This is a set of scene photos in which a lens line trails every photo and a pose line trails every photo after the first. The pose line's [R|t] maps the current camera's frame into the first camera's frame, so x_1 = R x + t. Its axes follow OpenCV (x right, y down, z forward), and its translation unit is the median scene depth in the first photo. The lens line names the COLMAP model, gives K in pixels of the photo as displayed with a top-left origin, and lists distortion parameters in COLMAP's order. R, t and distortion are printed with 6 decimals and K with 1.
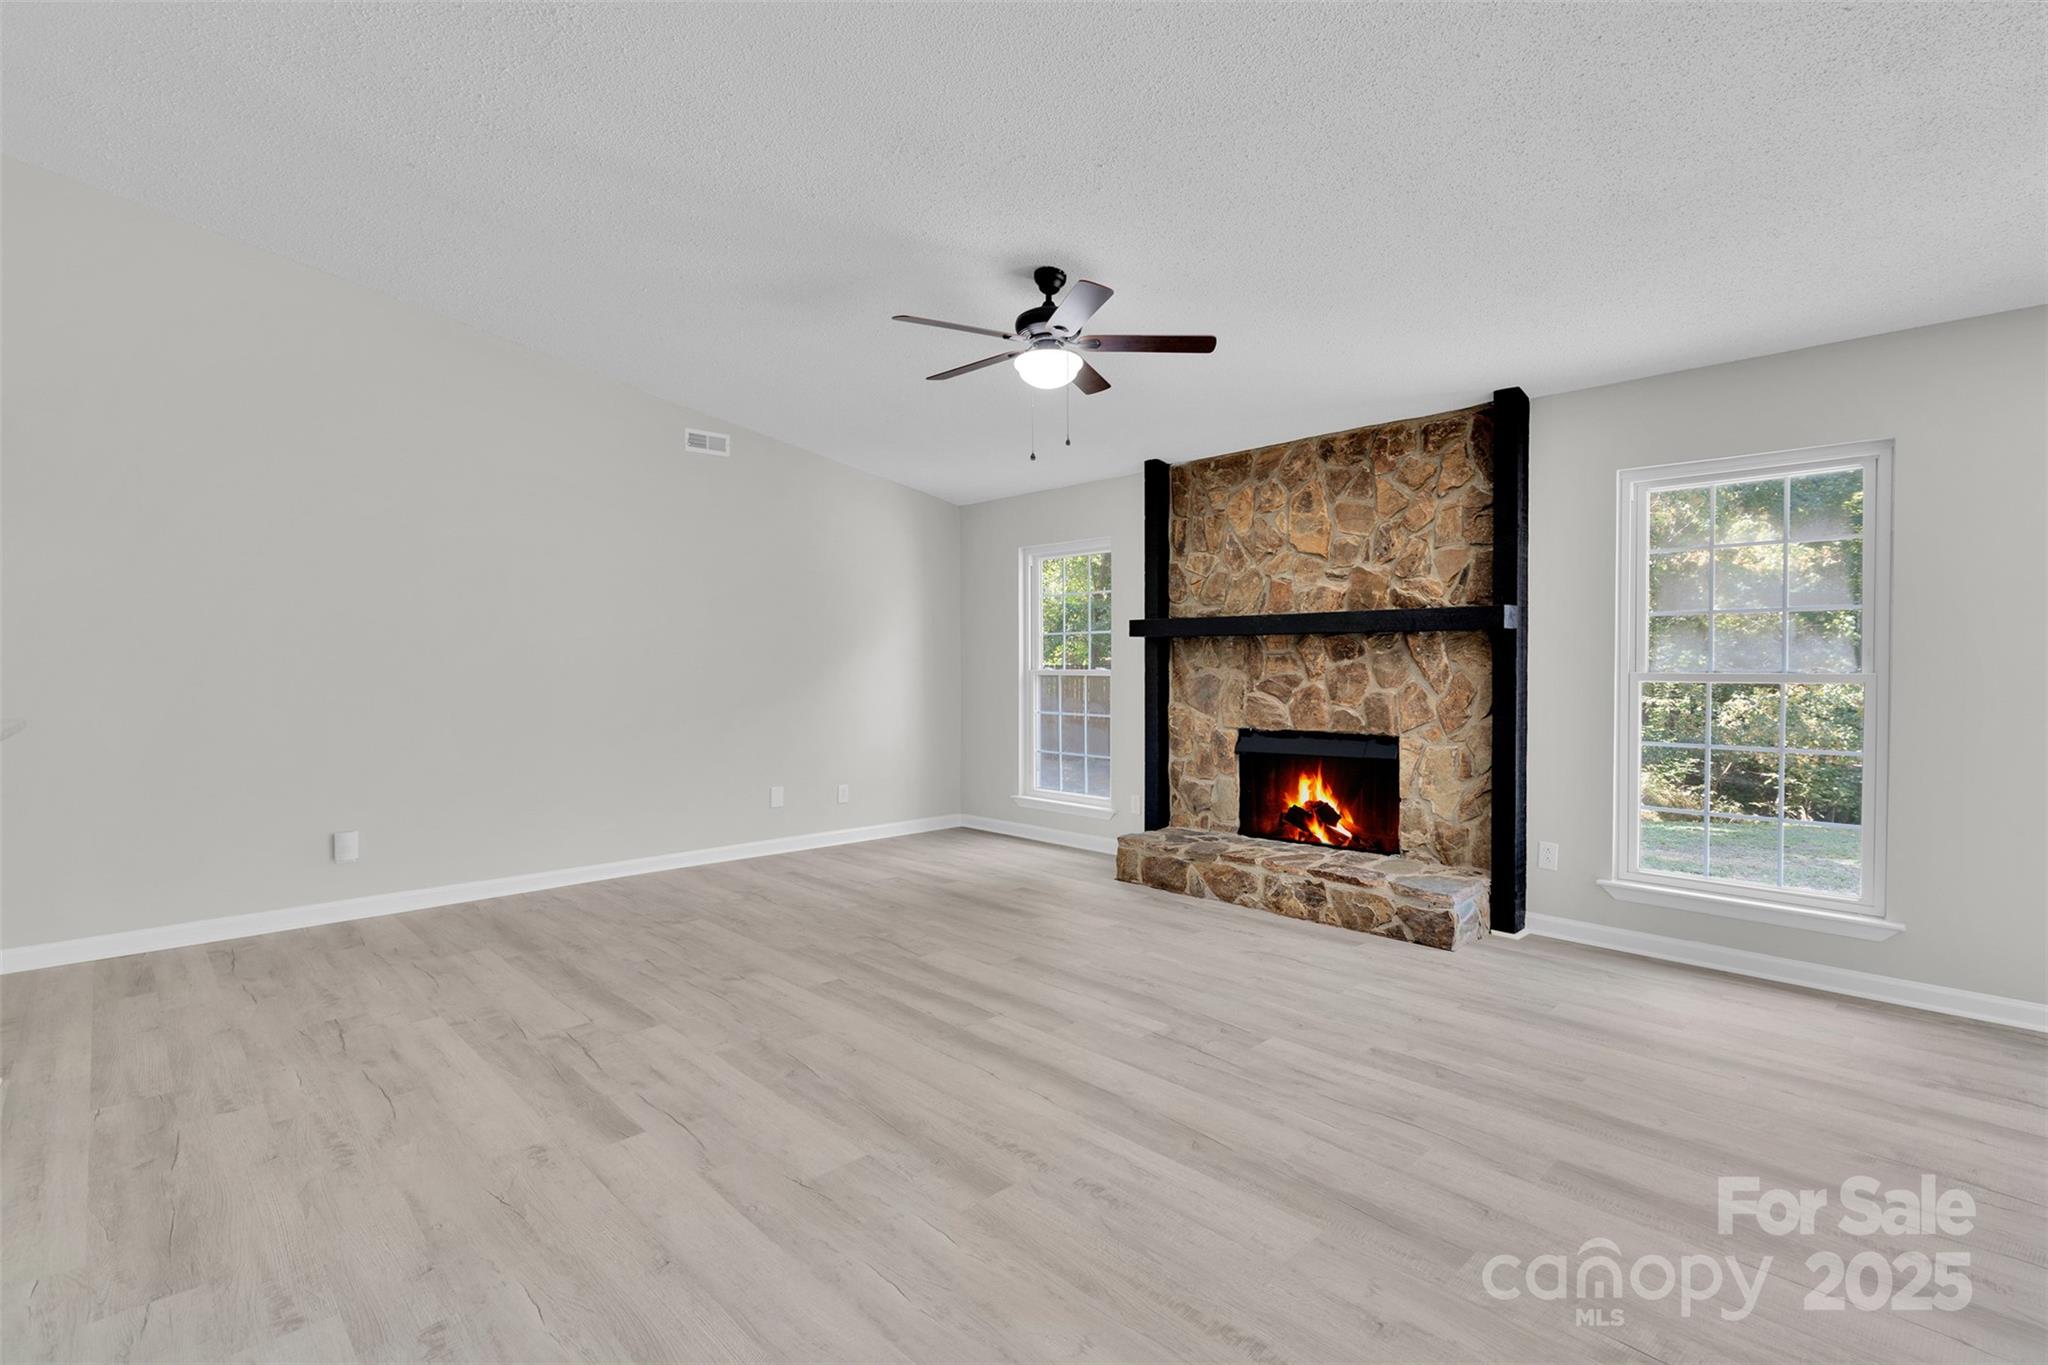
lens RADIAL K [[958.2, 0, 1021.4], [0, 958.2, 653.1], [0, 0, 1]] dist [0.015015, -0.000300]
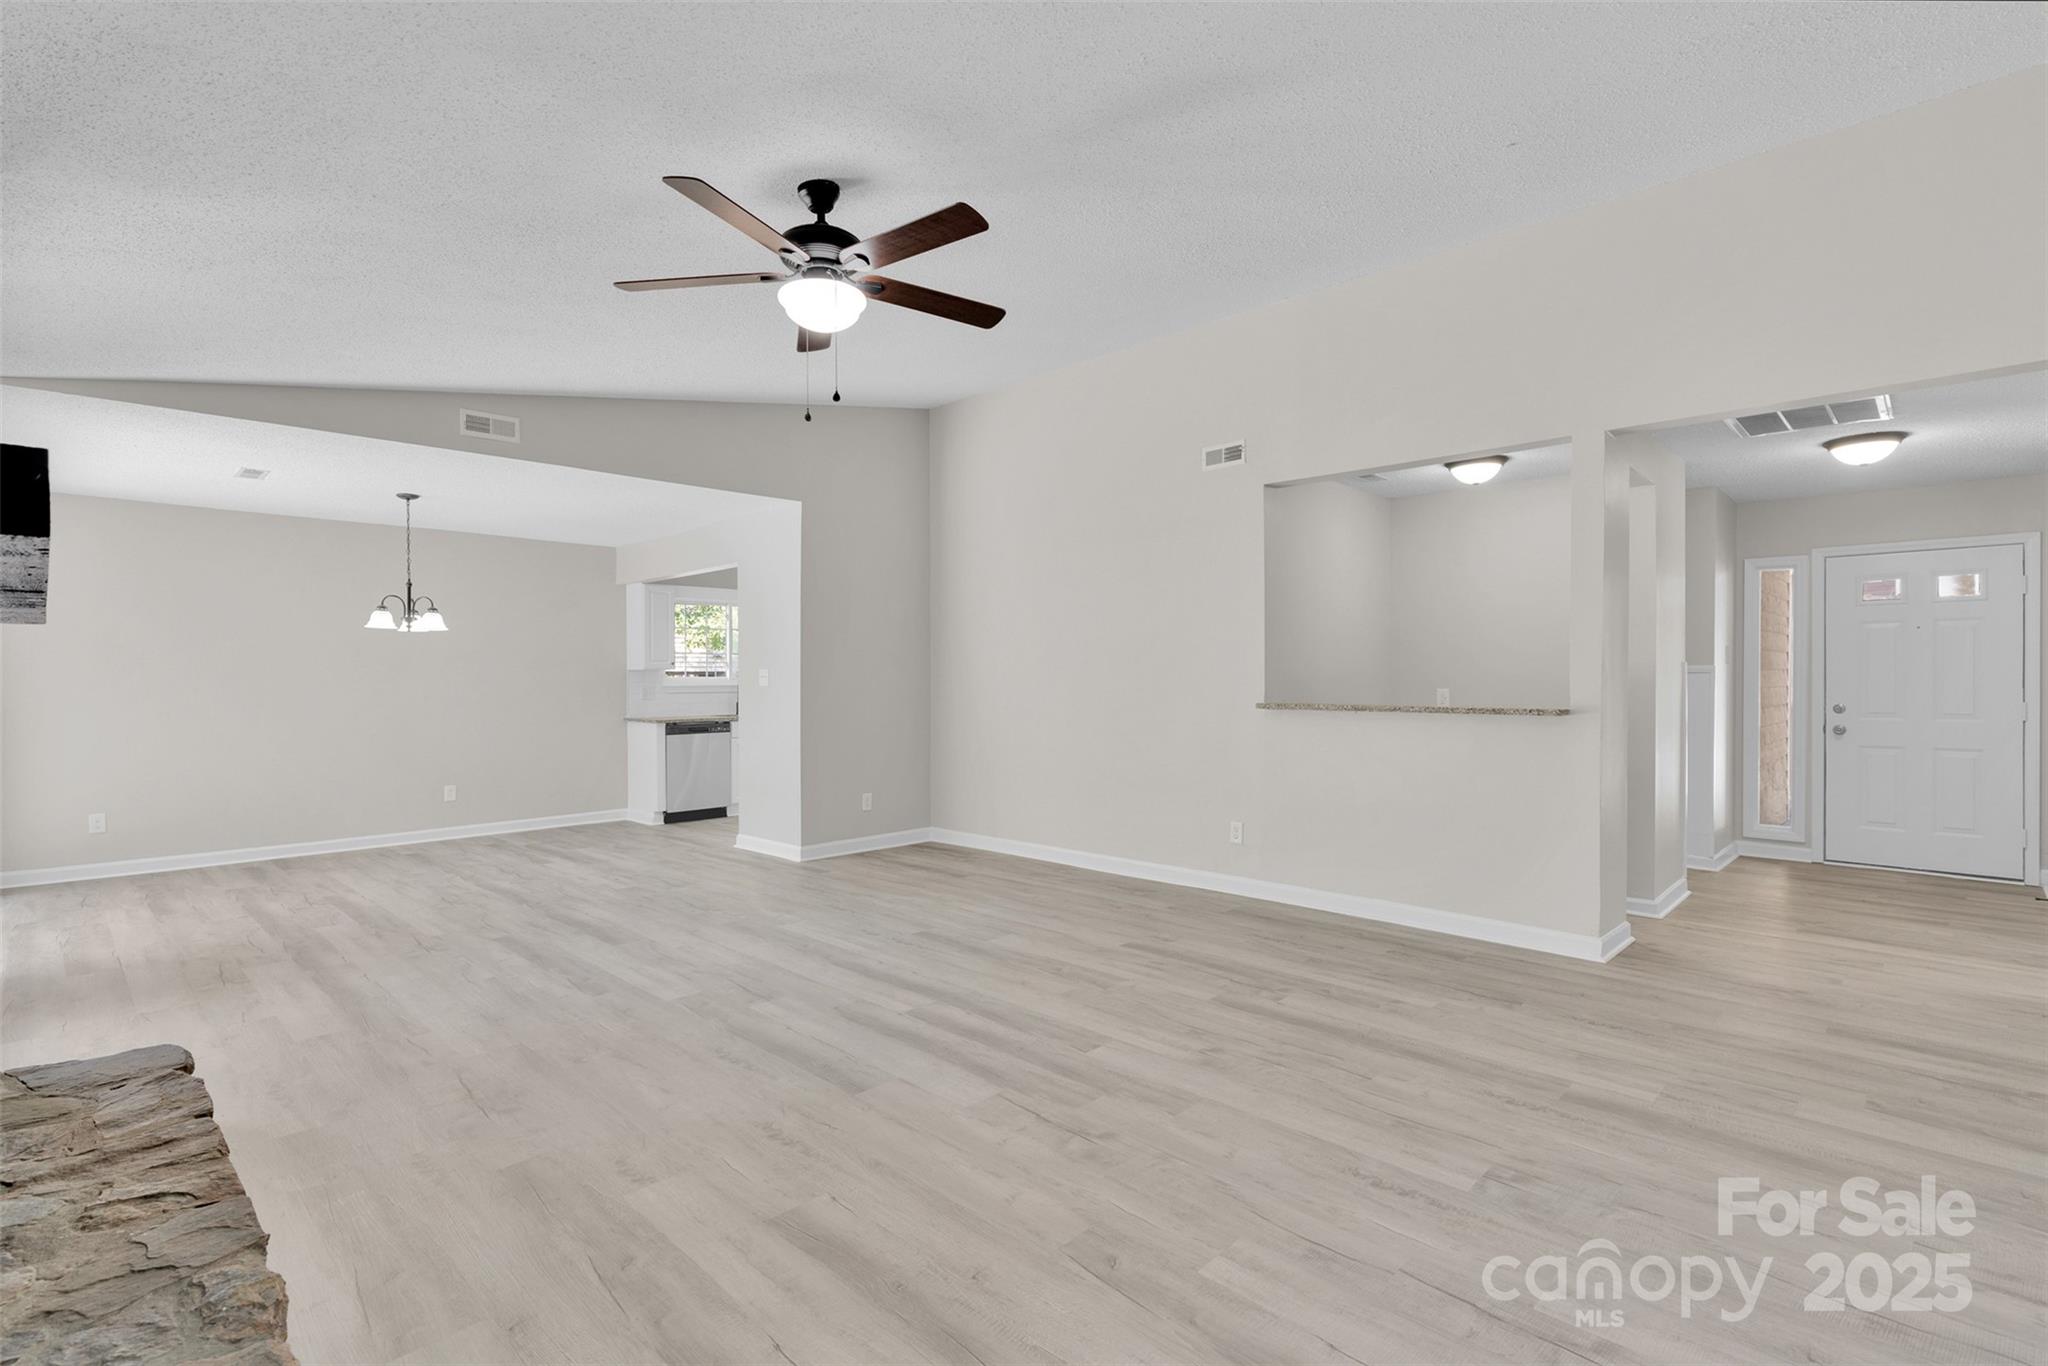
lens RADIAL K [[953.4, 0, 1018.1], [0, 953.4, 682.6], [0, 0, 1]] dist [0.003278, -0.000639]
pose [[-0.999595, 0.004245, -0.028134, -0.127038], [0.004472, 0.999958, -0.008001, 0.027428], [0.028099, -0.008124, -0.999572, 2.125913]]
